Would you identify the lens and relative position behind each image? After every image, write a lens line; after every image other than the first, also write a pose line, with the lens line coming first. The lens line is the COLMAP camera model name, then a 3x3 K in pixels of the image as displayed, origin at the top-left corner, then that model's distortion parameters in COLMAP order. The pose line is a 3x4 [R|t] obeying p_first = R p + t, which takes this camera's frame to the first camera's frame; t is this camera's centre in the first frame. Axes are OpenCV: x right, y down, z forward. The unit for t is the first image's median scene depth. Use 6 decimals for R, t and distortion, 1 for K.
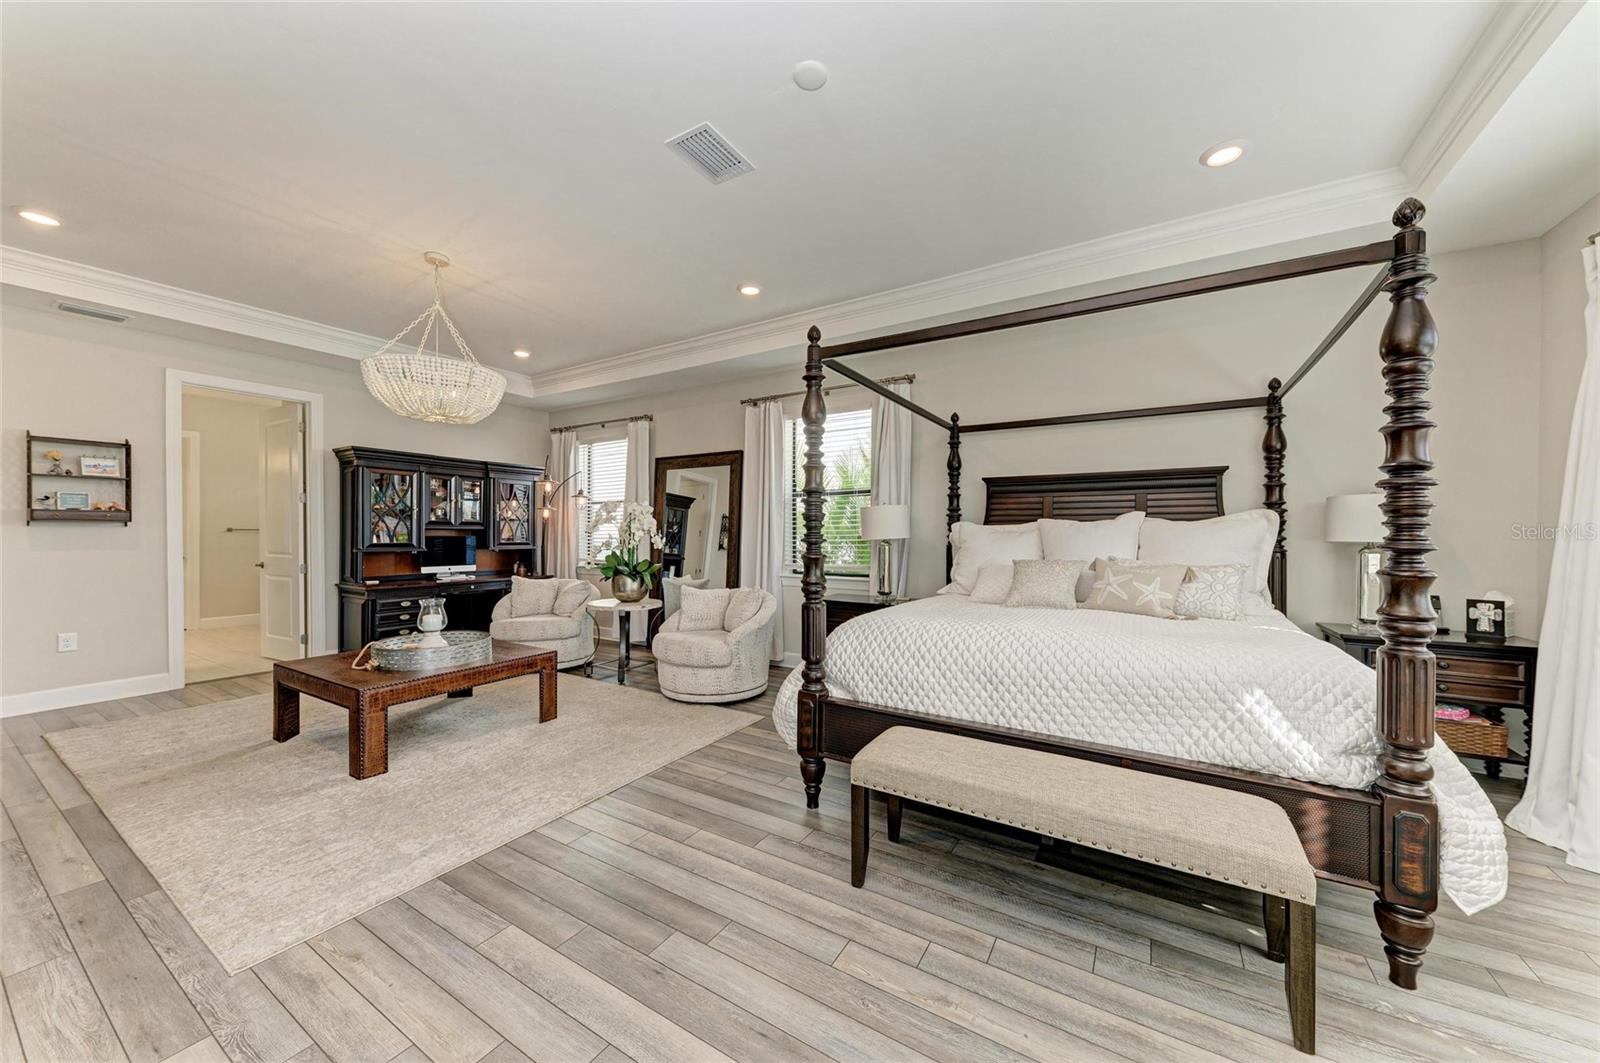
lens RADIAL K [[557.1, 0, 795.6], [0, 557.1, 535.4], [0, 0, 1]] dist [0.016141, -0.007265]
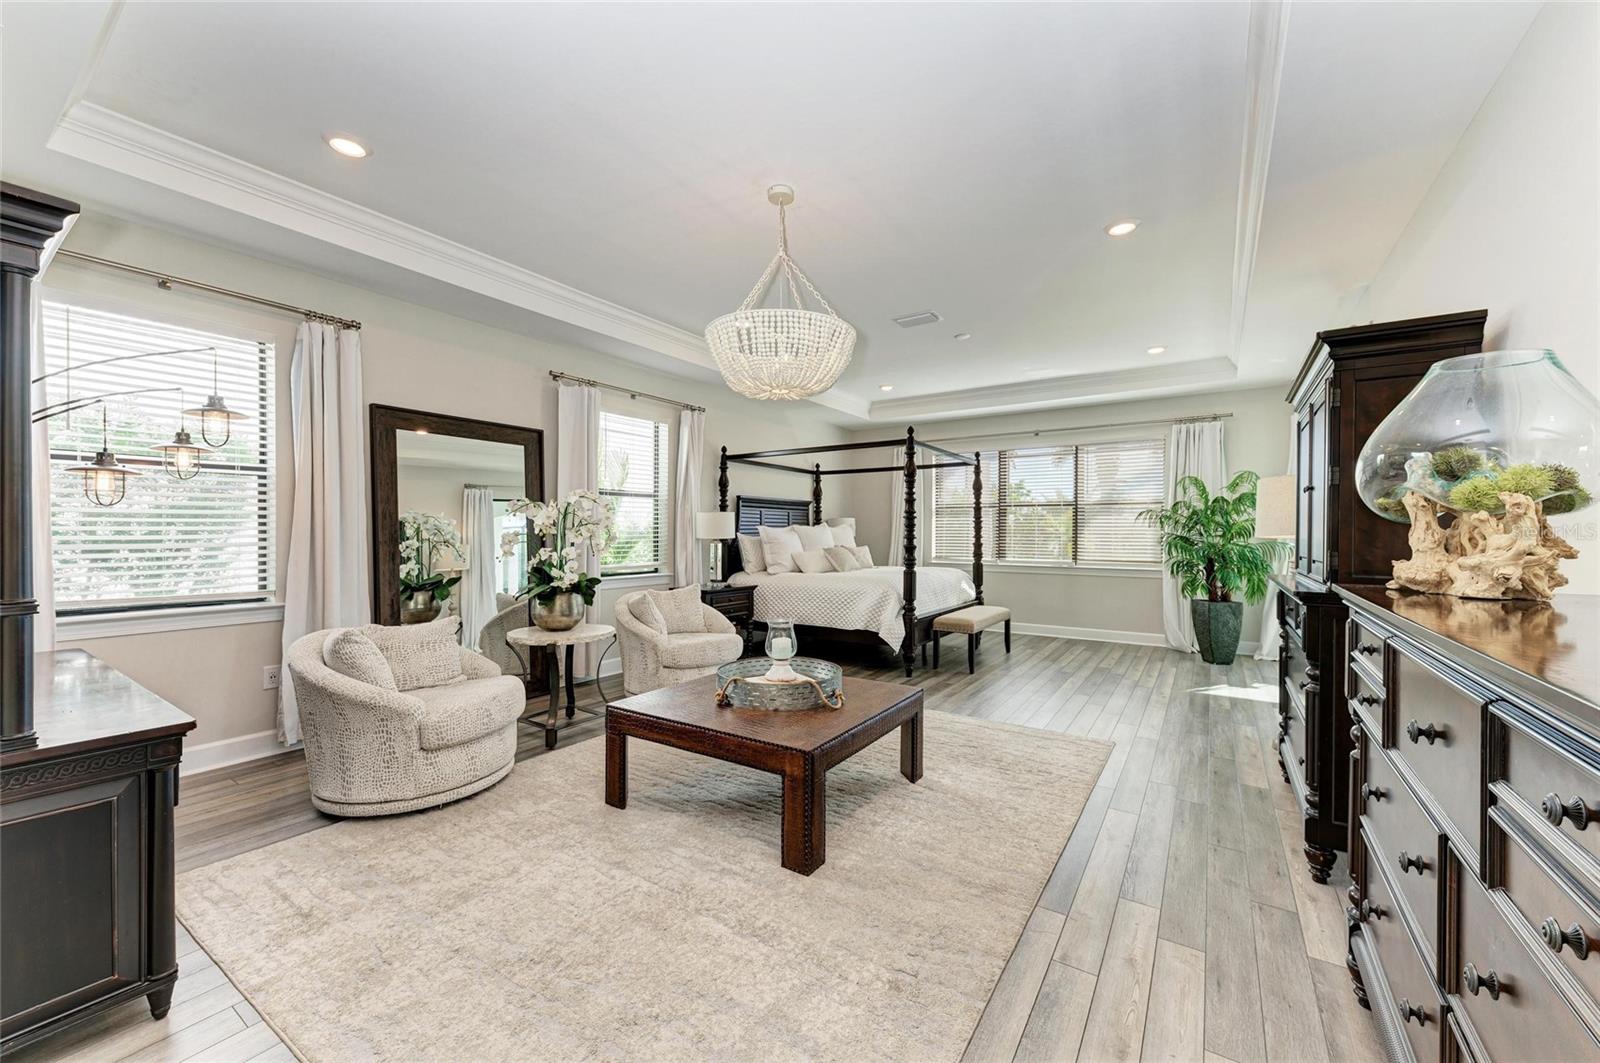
lens RADIAL K [[623.2, 0, 798.0], [0, 623.2, 534.6], [0, 0, 1]] dist [0.001272, -0.000007]
pose [[0.035941, -0.006953, 0.999330, -1.043820], [0.002512, 0.999973, 0.006867, -0.009193], [-0.999351, 0.002264, 0.035958, 0.642627]]
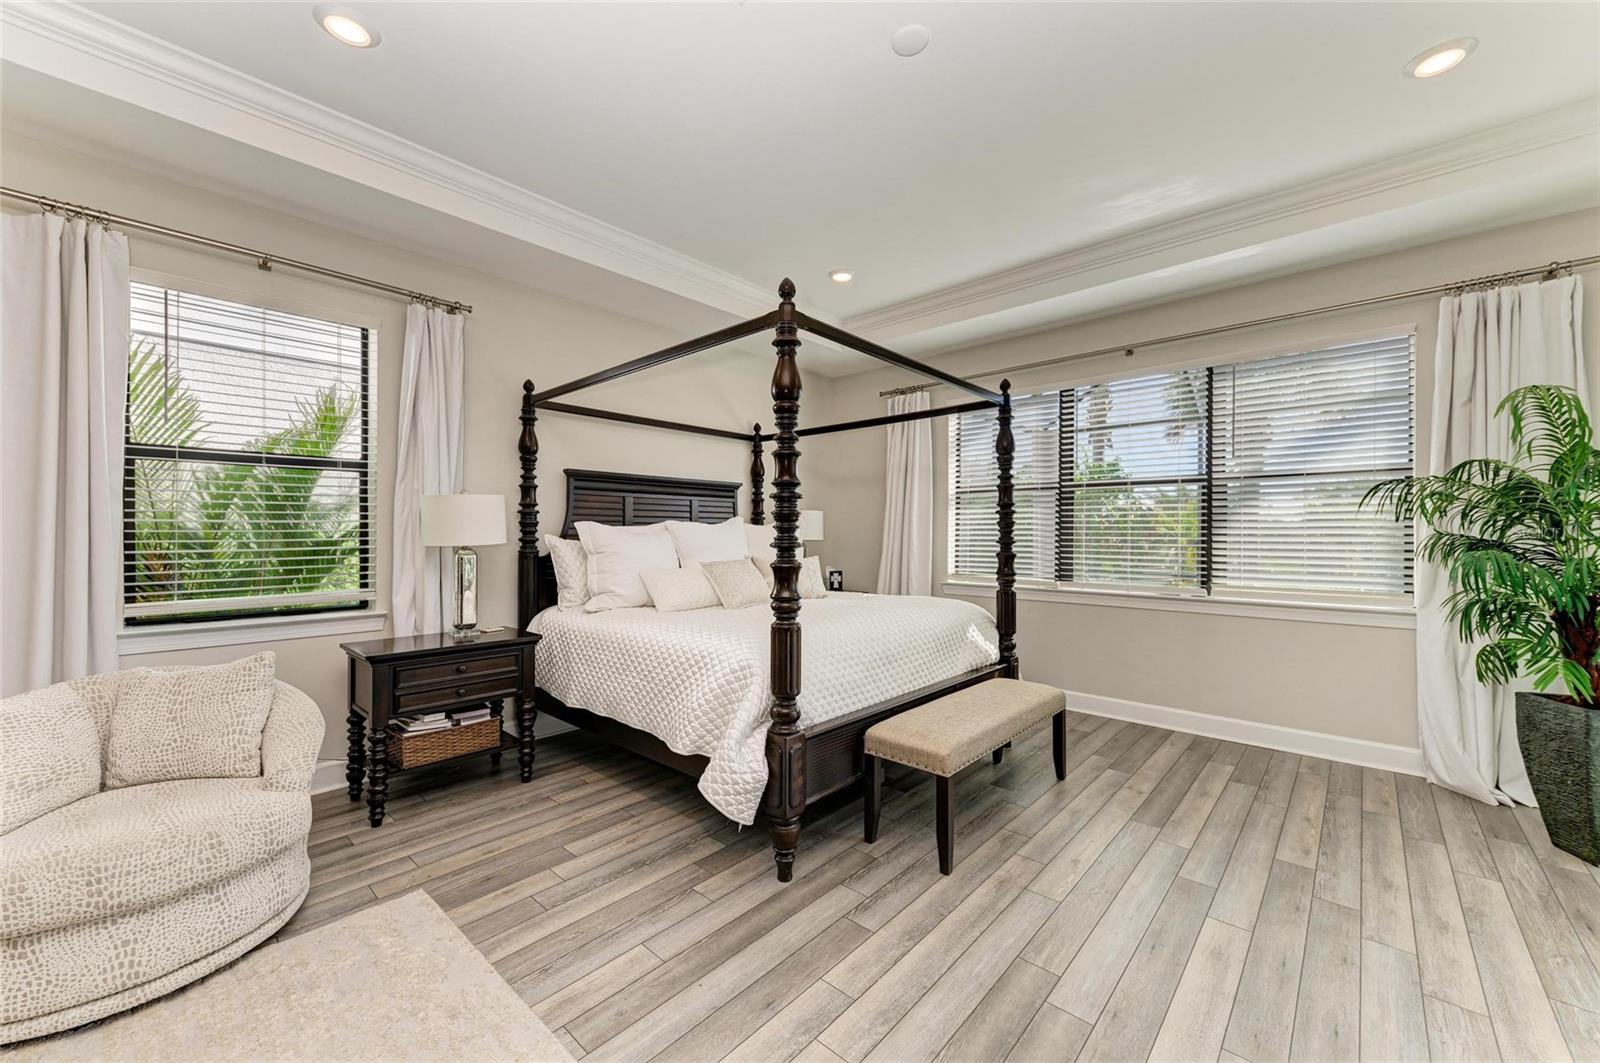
lens RADIAL K [[613.5, 0, 800.0], [0, 613.5, 531.5], [0, 0, 1]] dist [0.001792, -0.000063]
pose [[0.191713, 0.001220, 0.981450, -0.402315], [0.005111, 0.999984, -0.002241, -0.004494], [-0.981438, 0.005446, 0.191704, 0.394723]]
